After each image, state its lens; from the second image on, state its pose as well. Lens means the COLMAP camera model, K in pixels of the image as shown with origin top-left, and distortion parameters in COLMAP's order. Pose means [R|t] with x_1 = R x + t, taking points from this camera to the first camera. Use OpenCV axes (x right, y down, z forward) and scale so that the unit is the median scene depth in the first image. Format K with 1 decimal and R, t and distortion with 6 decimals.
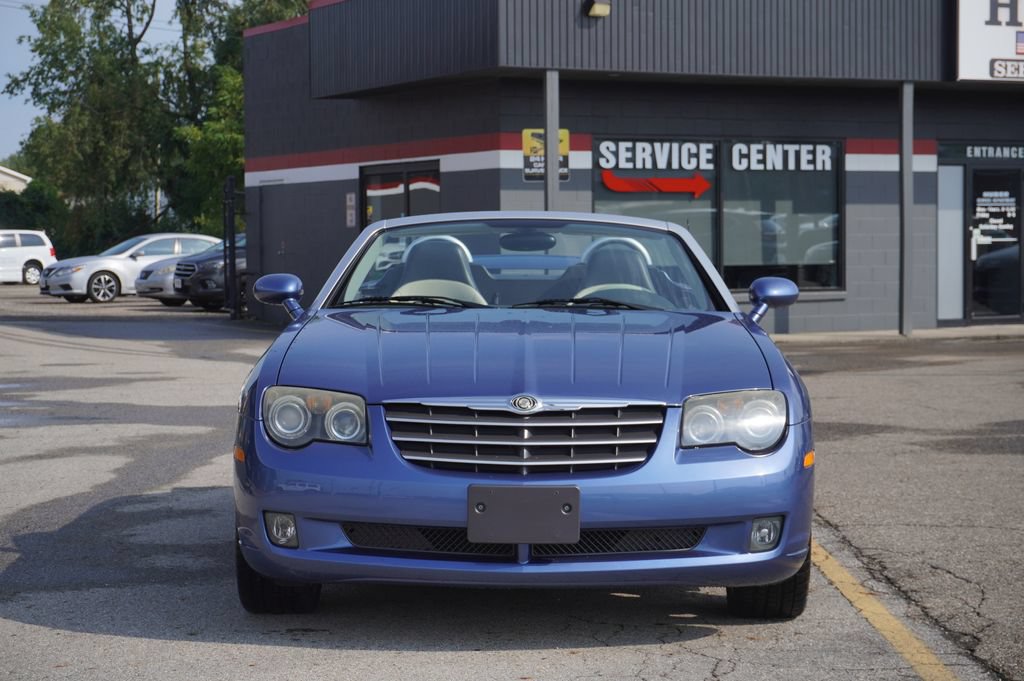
lens RADIAL K [[2101.3, 0, 512.0], [0, 2101.3, 340.5], [0, 0, 1]] dist [-0.021171, 0.191716]
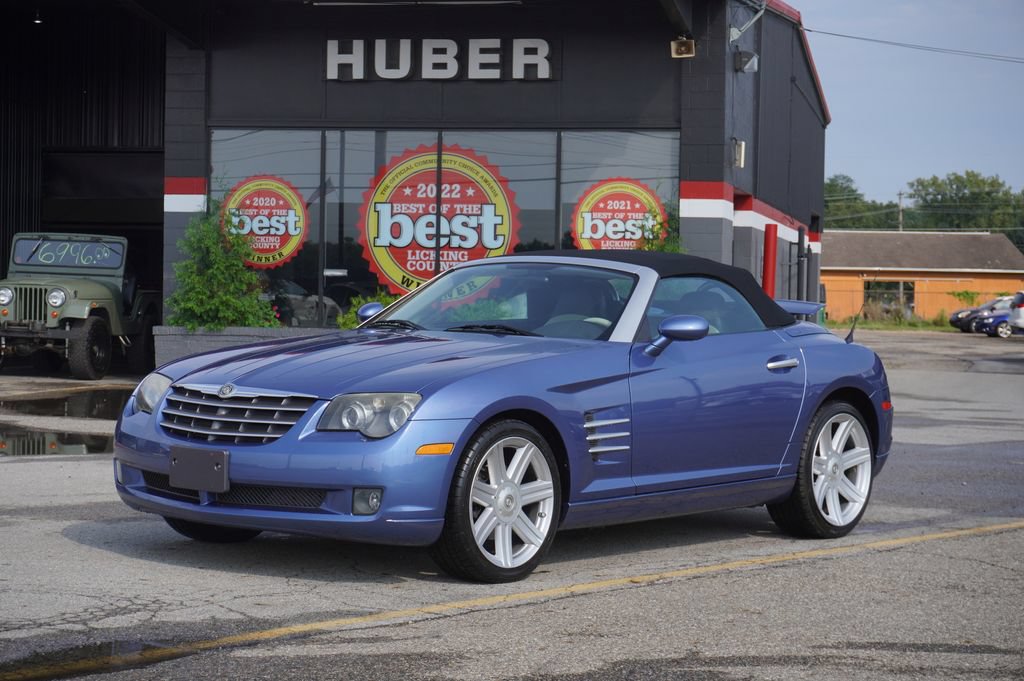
lens RADIAL K [[2101.3, 0, 512.0], [0, 2101.3, 340.5], [0, 0, 1]] dist [-0.021171, 0.191716]
pose [[0.764973, 0.028881, -0.643414, 1.016223], [-0.049224, 0.998694, -0.013696, 0.006866], [0.642178, 0.042148, 0.765396, 0.067212]]
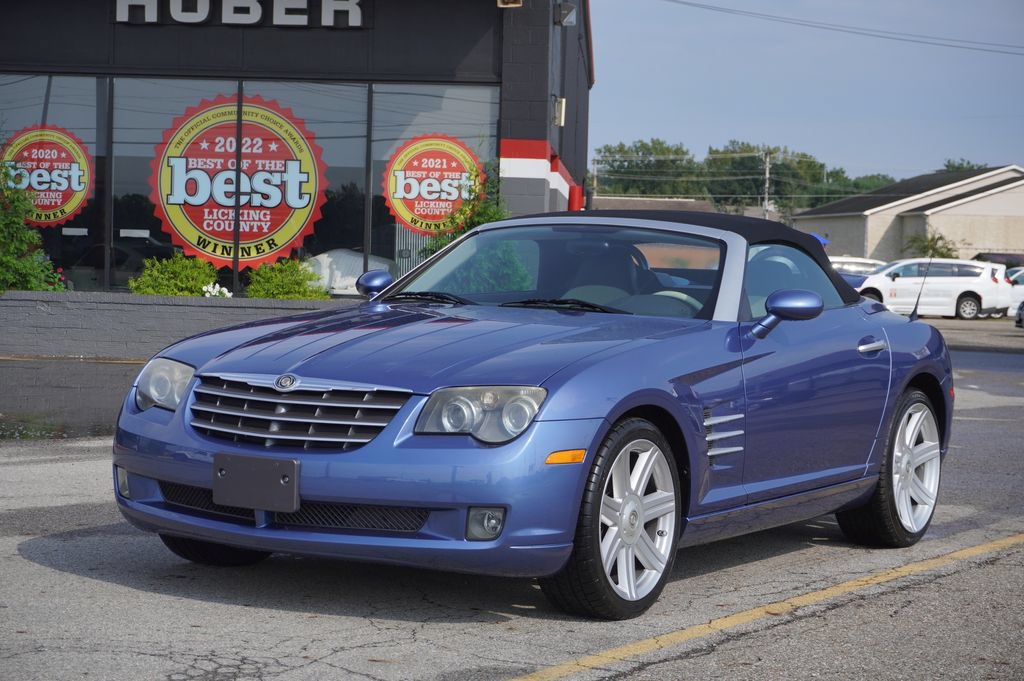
lens RADIAL K [[2101.3, 0, 512.0], [0, 2101.3, 340.5], [0, 0, 1]] dist [-0.021171, 0.191716]
pose [[0.851548, 0.043547, -0.522465, 0.661995], [-0.053210, 0.998577, -0.003495, 0.006050], [0.521570, 0.030776, 0.852654, 0.133382]]
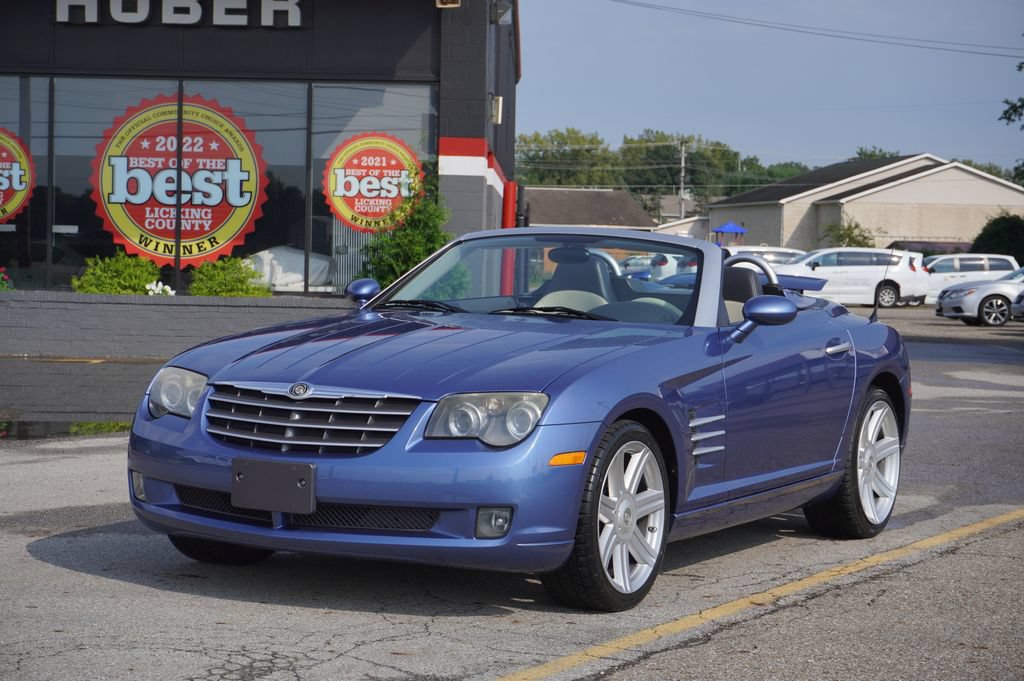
lens RADIAL K [[2101.3, 0, 512.0], [0, 2101.3, 340.5], [0, 0, 1]] dist [-0.021171, 0.191716]
pose [[0.871957, 0.039164, -0.488014, 0.653883], [-0.045179, 0.998979, -0.000552, -0.001557], [0.487494, 0.022529, 0.872836, 0.058123]]
